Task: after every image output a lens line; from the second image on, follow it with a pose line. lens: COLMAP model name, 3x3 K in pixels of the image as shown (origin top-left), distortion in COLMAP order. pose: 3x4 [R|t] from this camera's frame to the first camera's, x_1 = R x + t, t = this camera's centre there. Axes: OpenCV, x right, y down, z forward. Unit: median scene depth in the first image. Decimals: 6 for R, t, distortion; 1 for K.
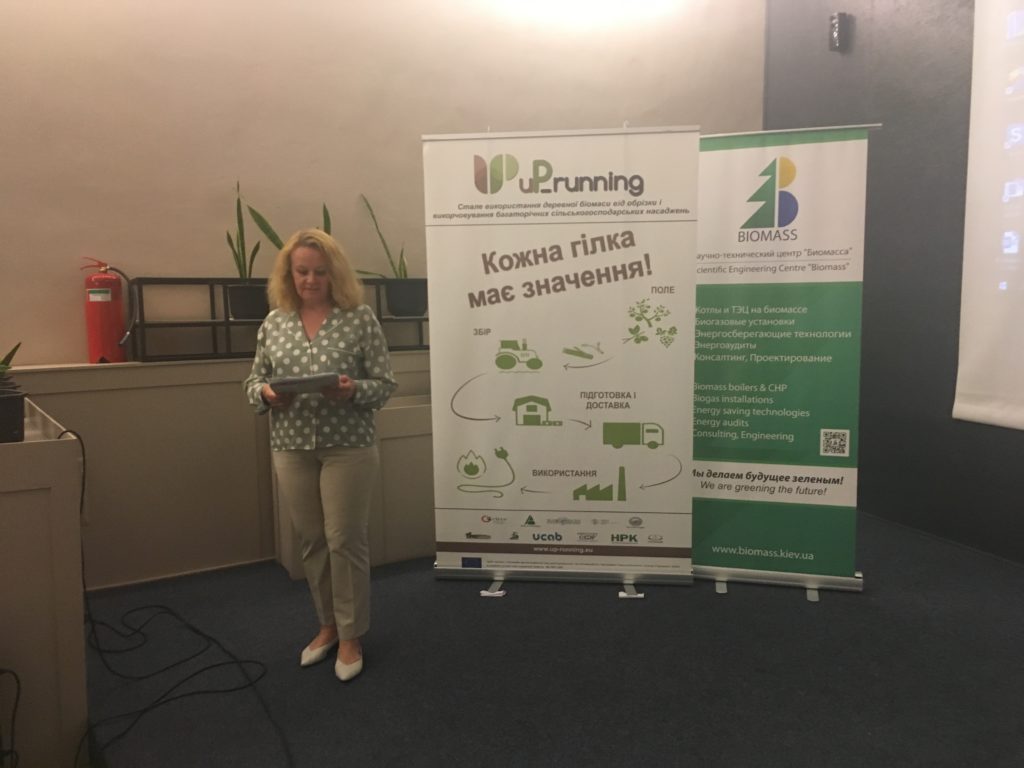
lens RADIAL K [[883.8, 0, 510.1], [0, 883.8, 386.0], [0, 0, 1]] dist [0.080689, -0.122112]
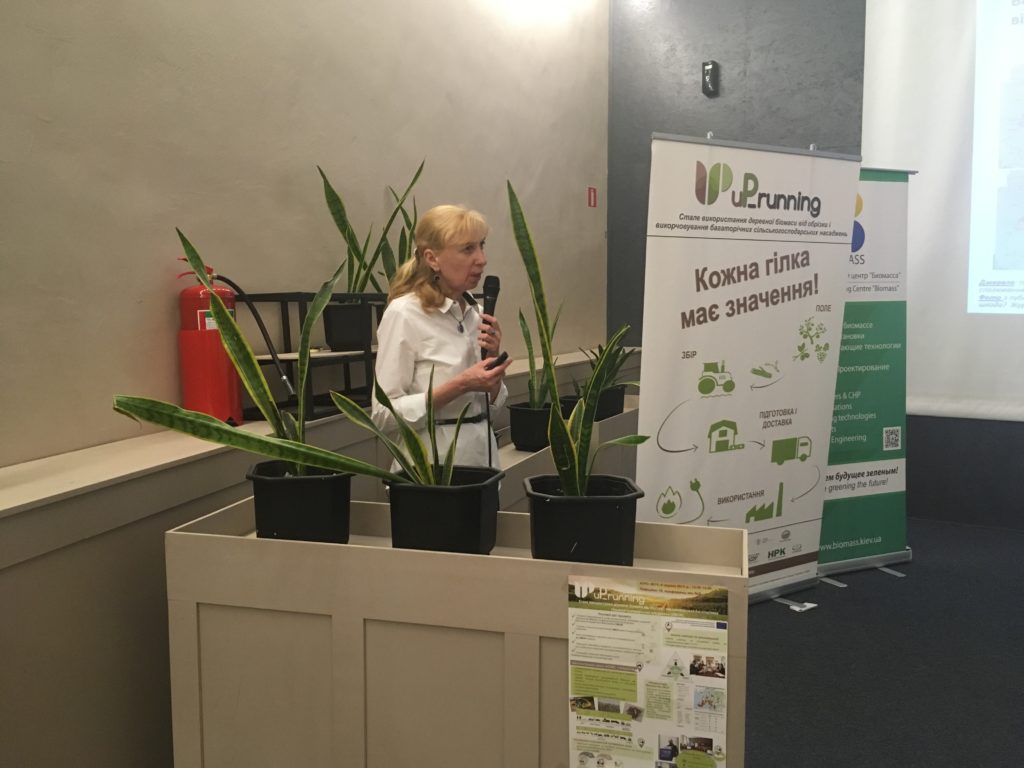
lens RADIAL K [[883.8, 0, 505.1], [0, 883.8, 387.0], [0, 0, 1]] dist [0.080689, -0.122112]
pose [[0.764151, -0.059553, 0.642282, -0.774254], [0.065720, 0.997735, 0.014320, -0.054070], [-0.641680, 0.031268, 0.766335, 0.426791]]
